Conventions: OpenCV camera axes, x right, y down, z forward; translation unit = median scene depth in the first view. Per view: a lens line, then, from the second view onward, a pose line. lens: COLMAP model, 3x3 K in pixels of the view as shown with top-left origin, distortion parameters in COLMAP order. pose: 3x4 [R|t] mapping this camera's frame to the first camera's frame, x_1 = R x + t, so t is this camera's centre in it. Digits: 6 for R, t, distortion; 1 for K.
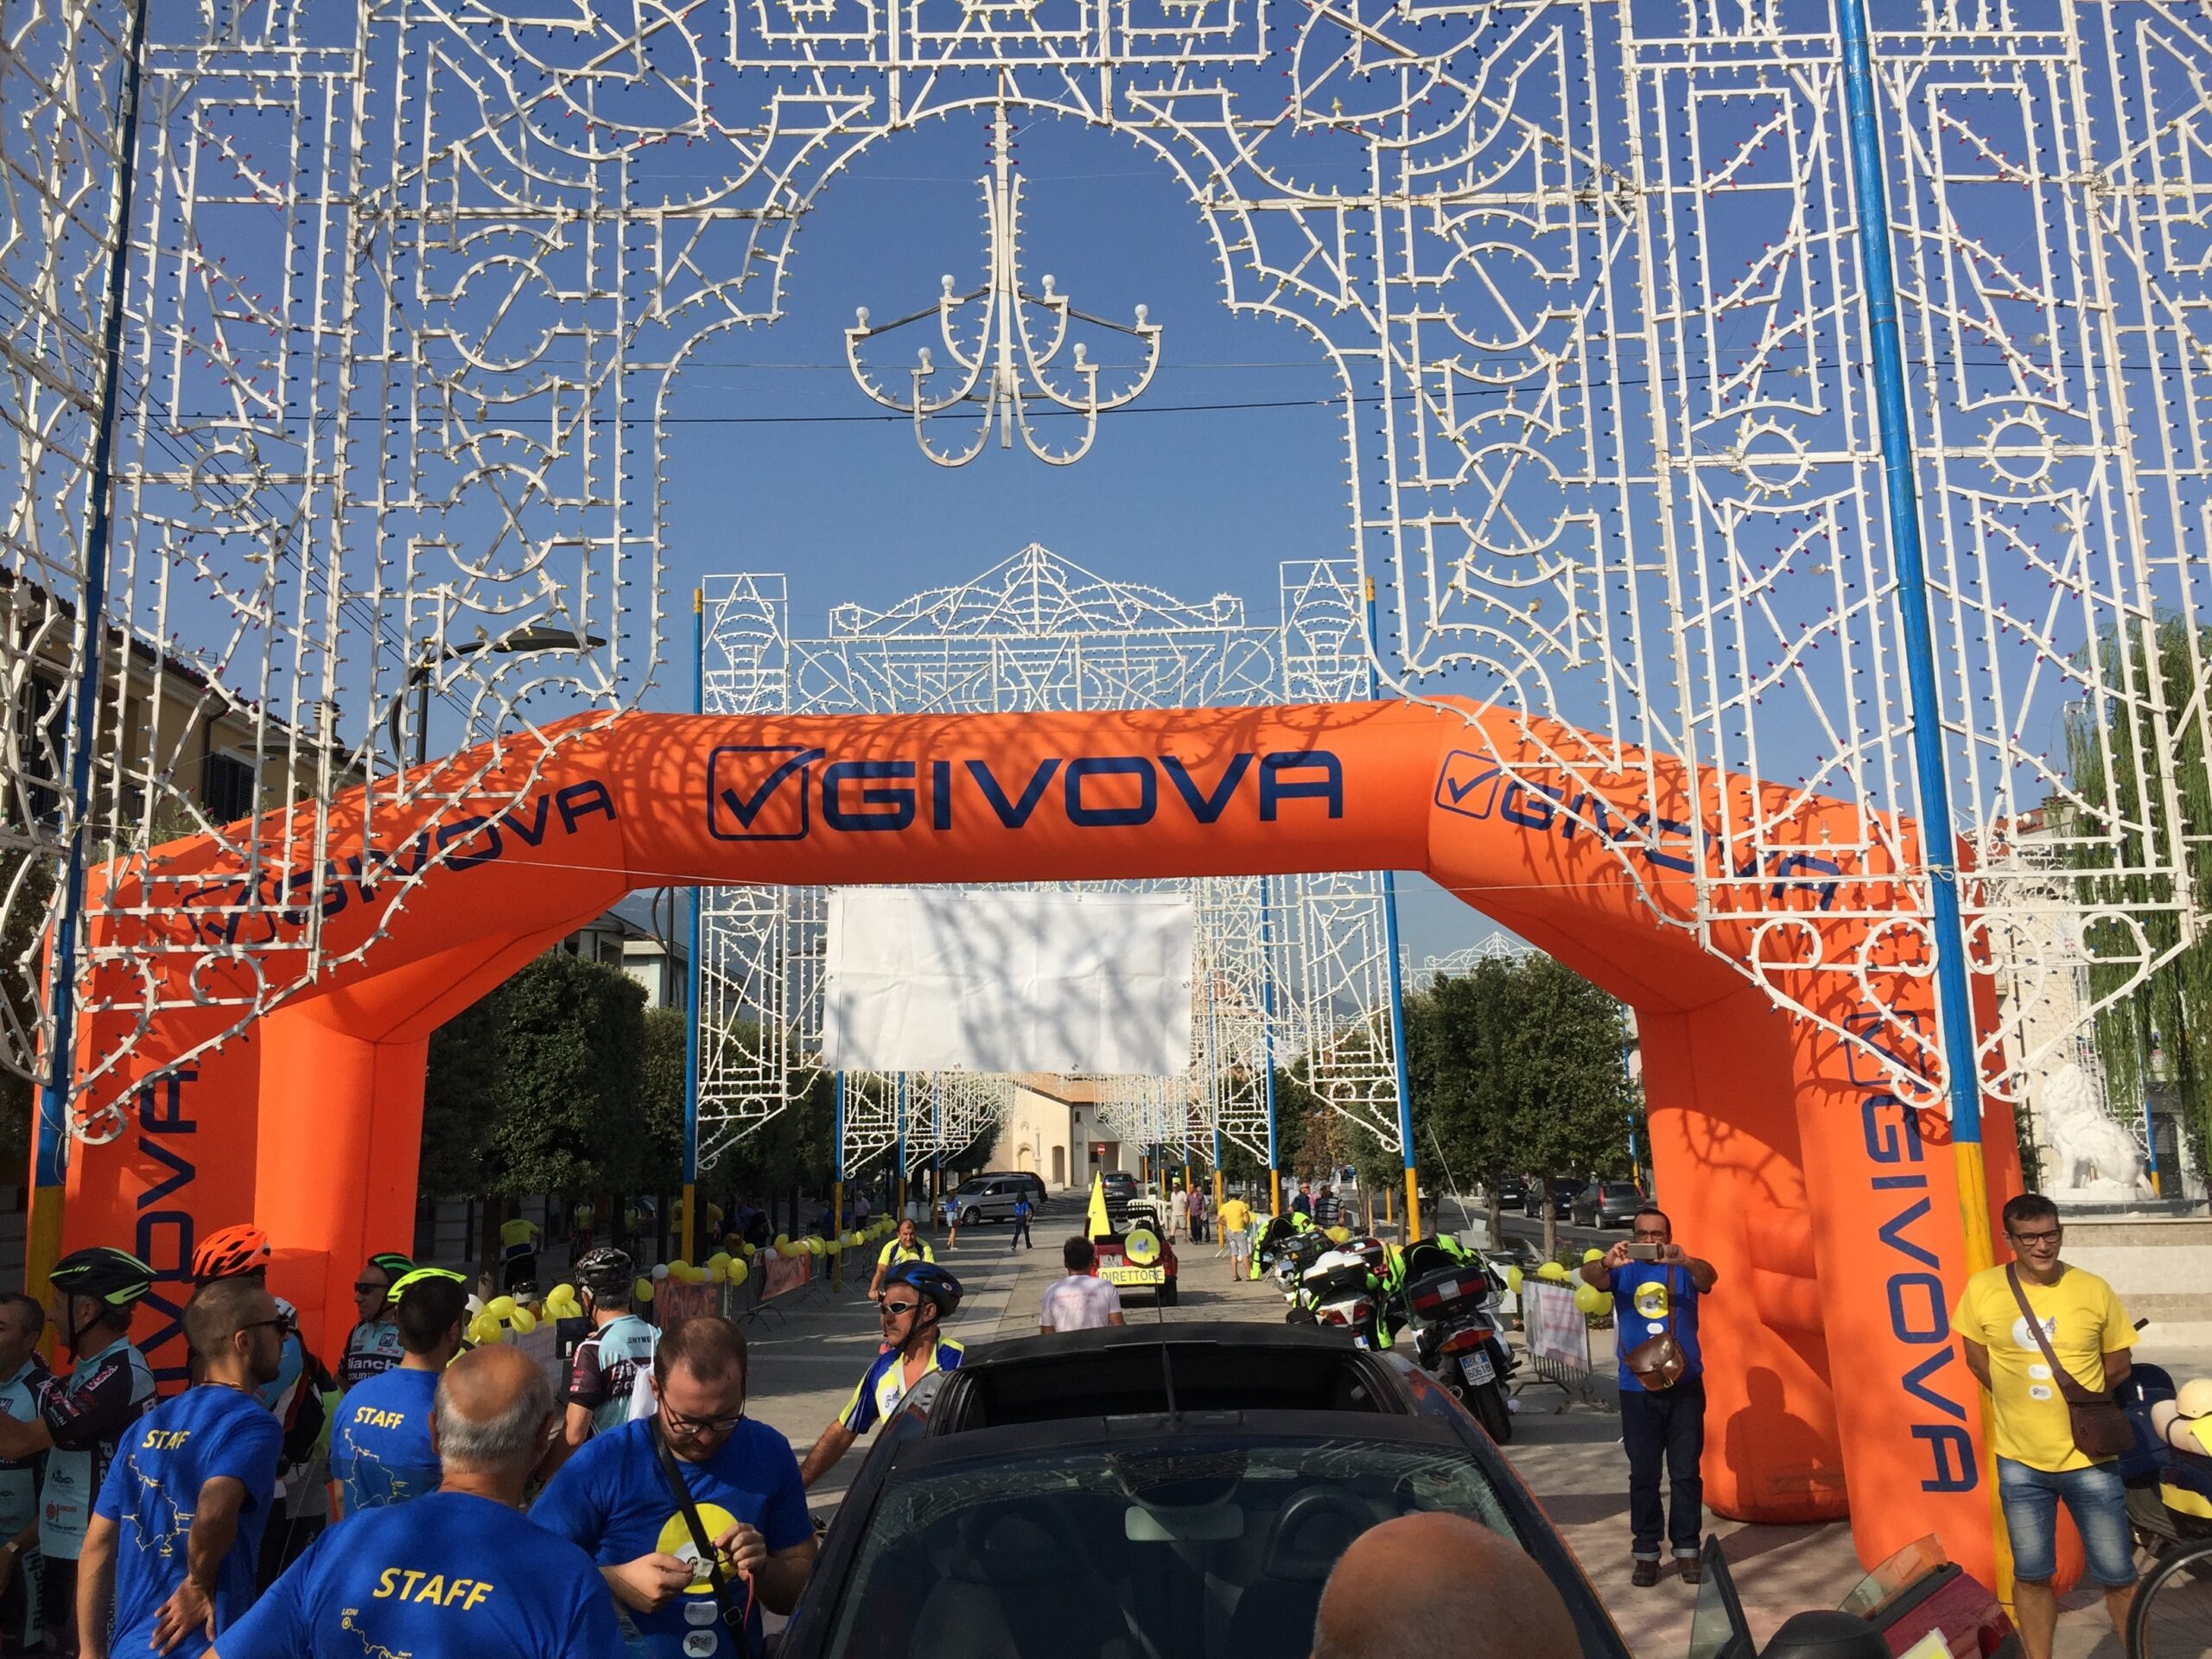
lens RADIAL K [[1925.5, 0, 1102.8], [0, 1925.5, 841.8], [0, 0, 1]] dist [0.070418, -0.110184]
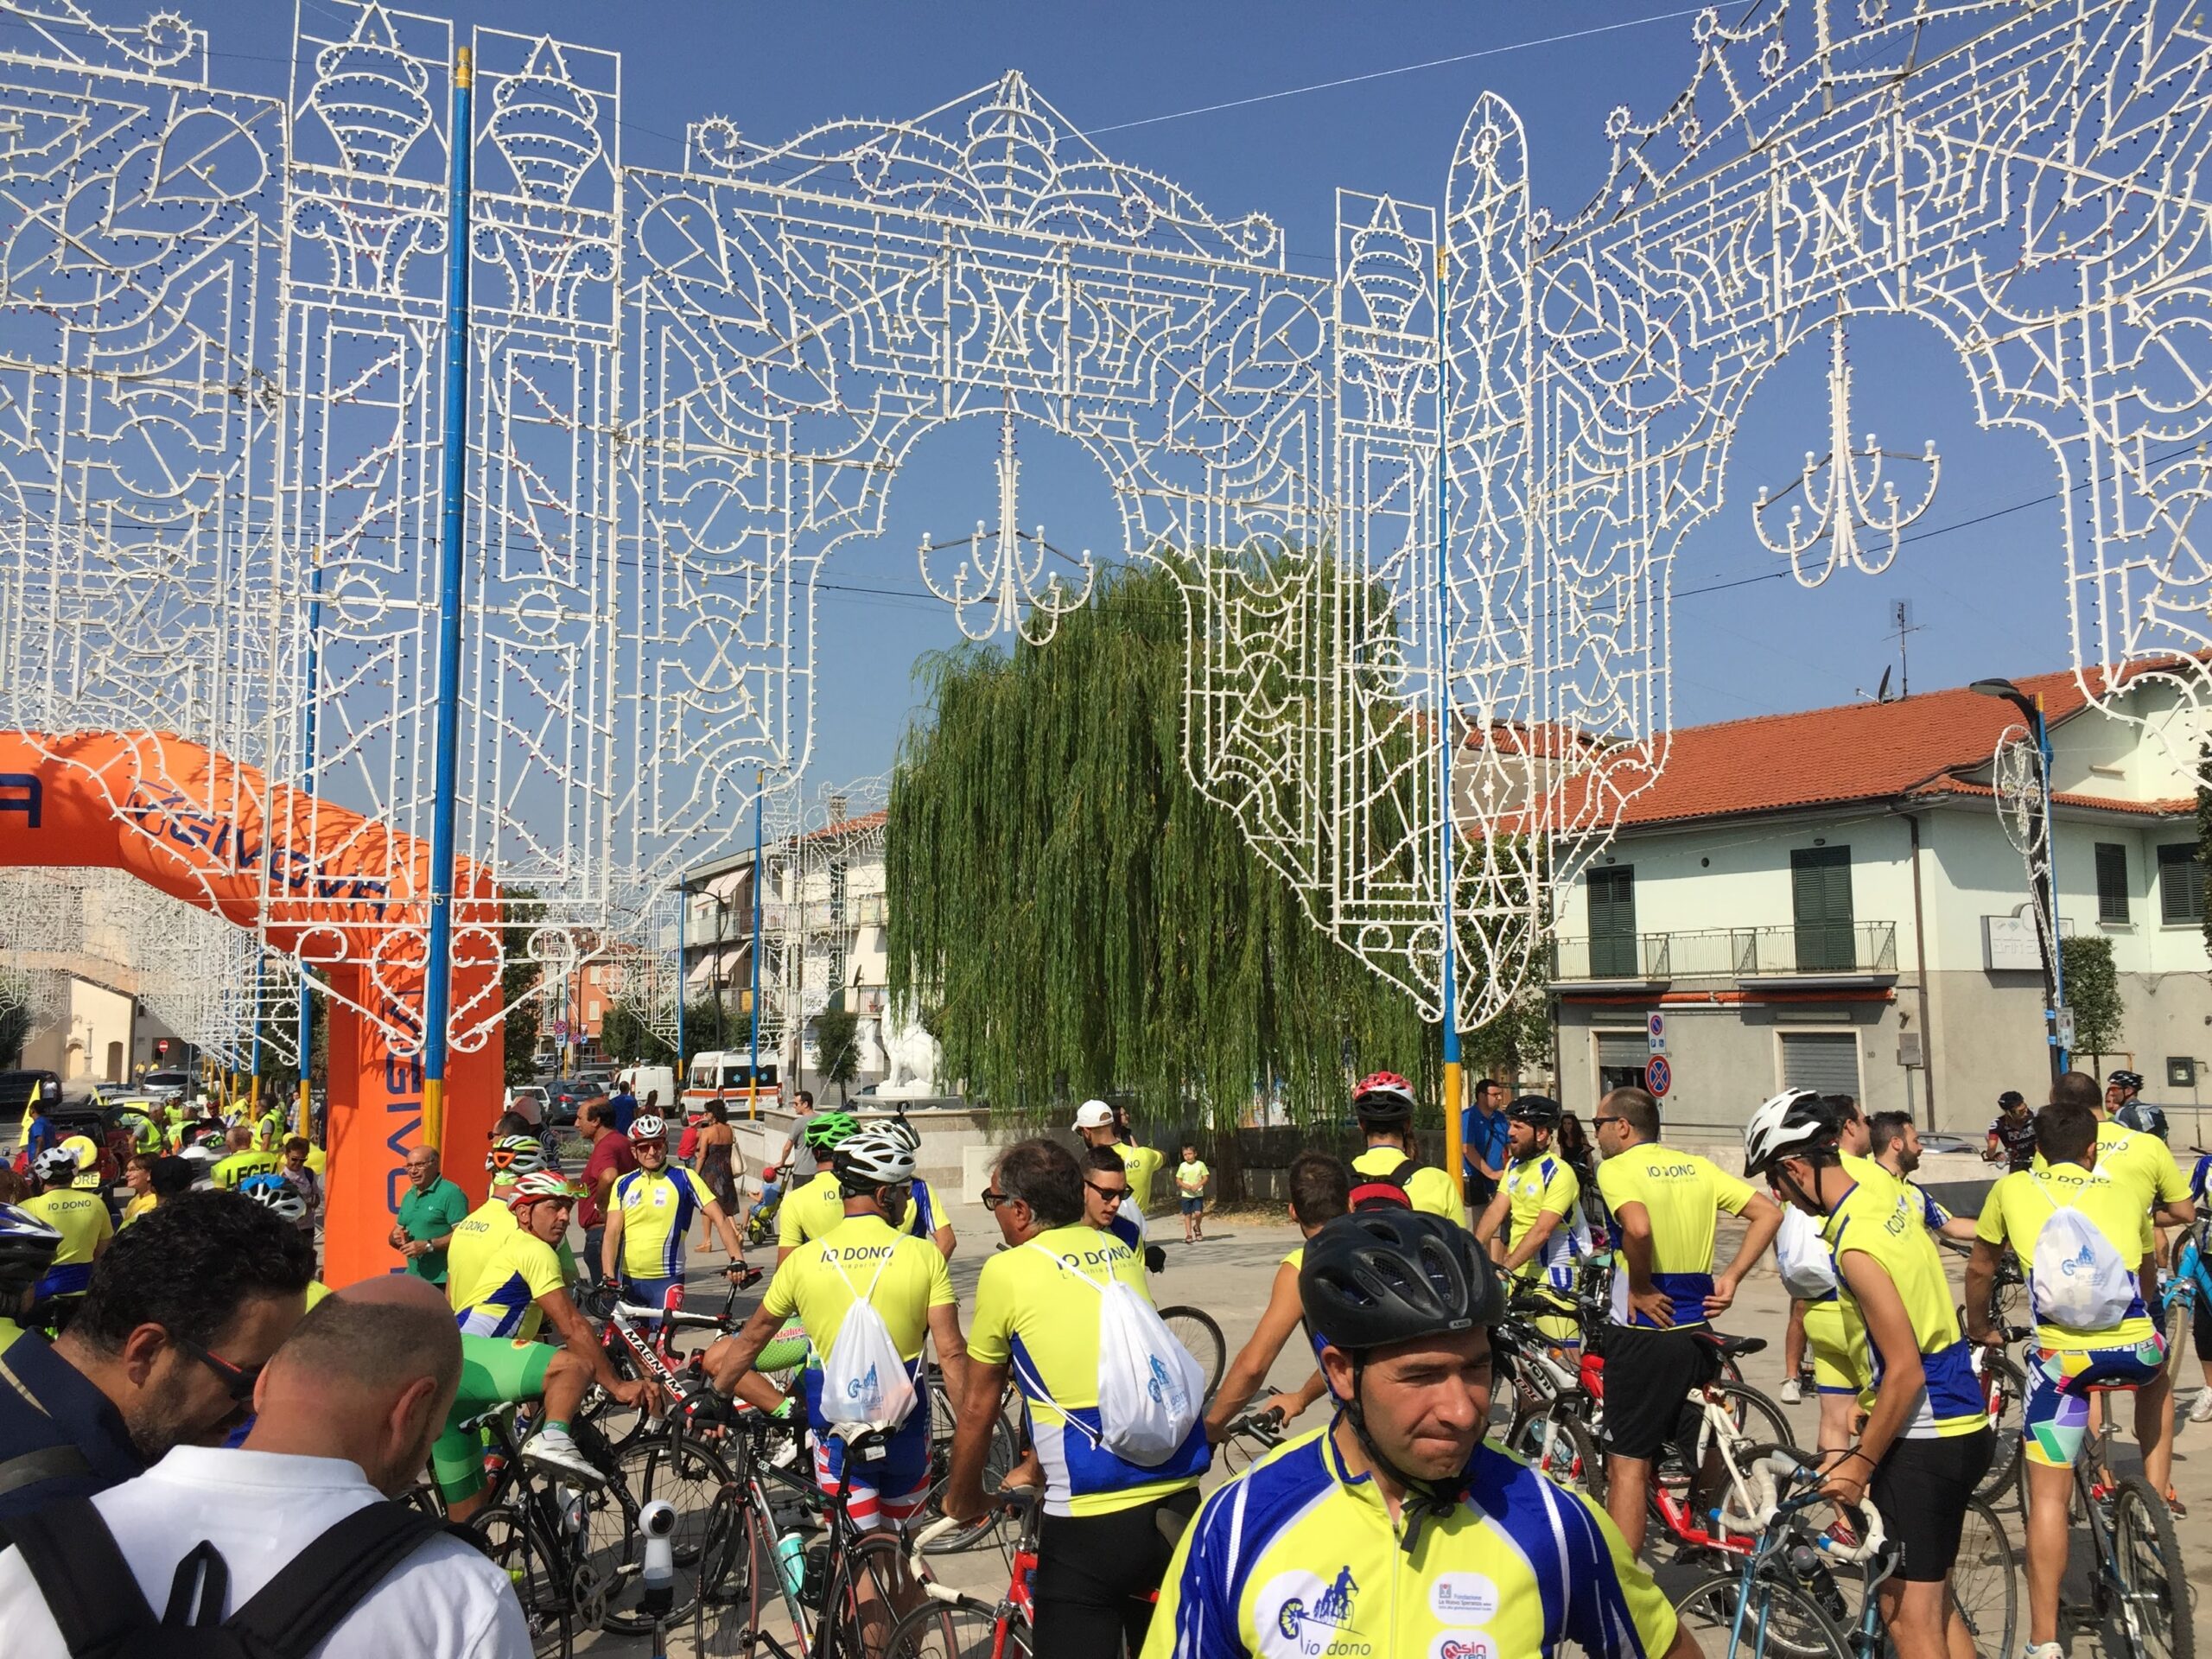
lens RADIAL K [[1925.5, 0, 1148.6], [0, 1925.5, 781.0], [0, 0, 1]] dist [0.070418, -0.110184]
pose [[0.905999, 0.059954, 0.419013, 0.269665], [-0.070583, 0.997457, 0.009897, -0.115795], [-0.417354, -0.038542, 0.907926, -0.522113]]
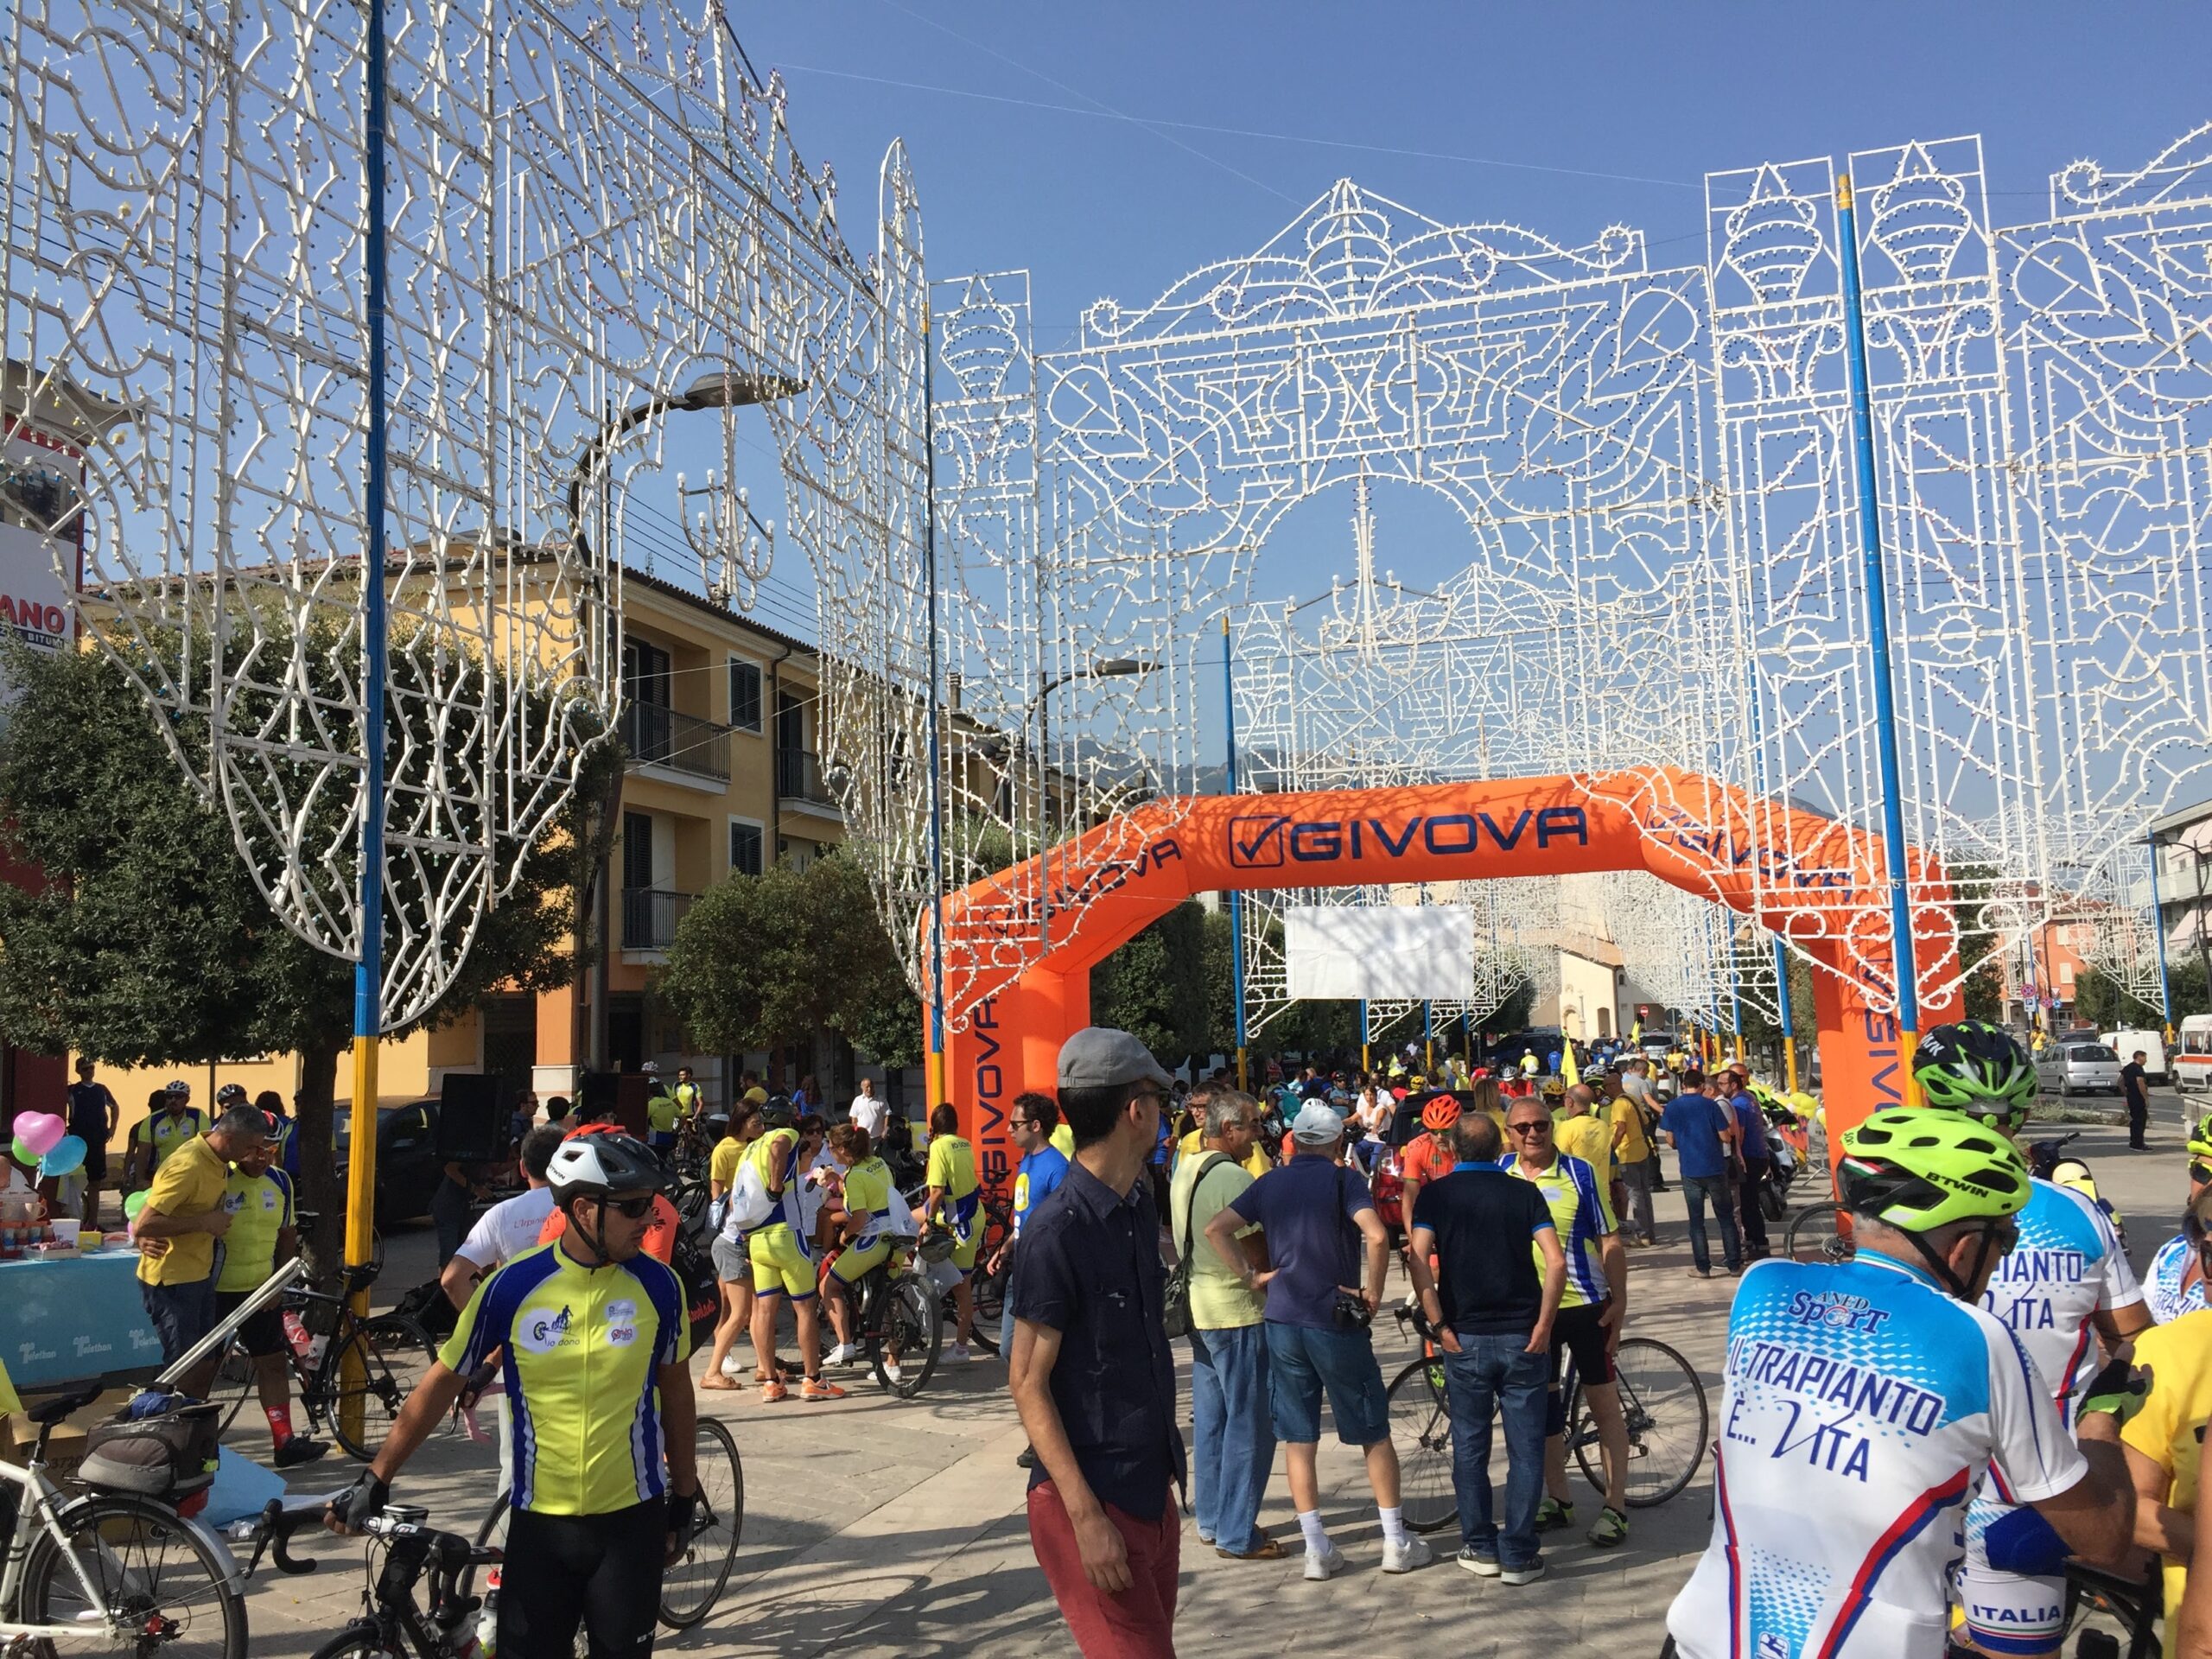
lens RADIAL K [[1925.5, 0, 1041.6], [0, 1925.5, 789.3], [0, 0, 1]] dist [0.070418, -0.110184]
pose [[0.949228, -0.041794, -0.311800, 0.222390], [0.055910, 0.997770, 0.036466, -0.165857], [0.309580, -0.052047, 0.949448, -0.874092]]
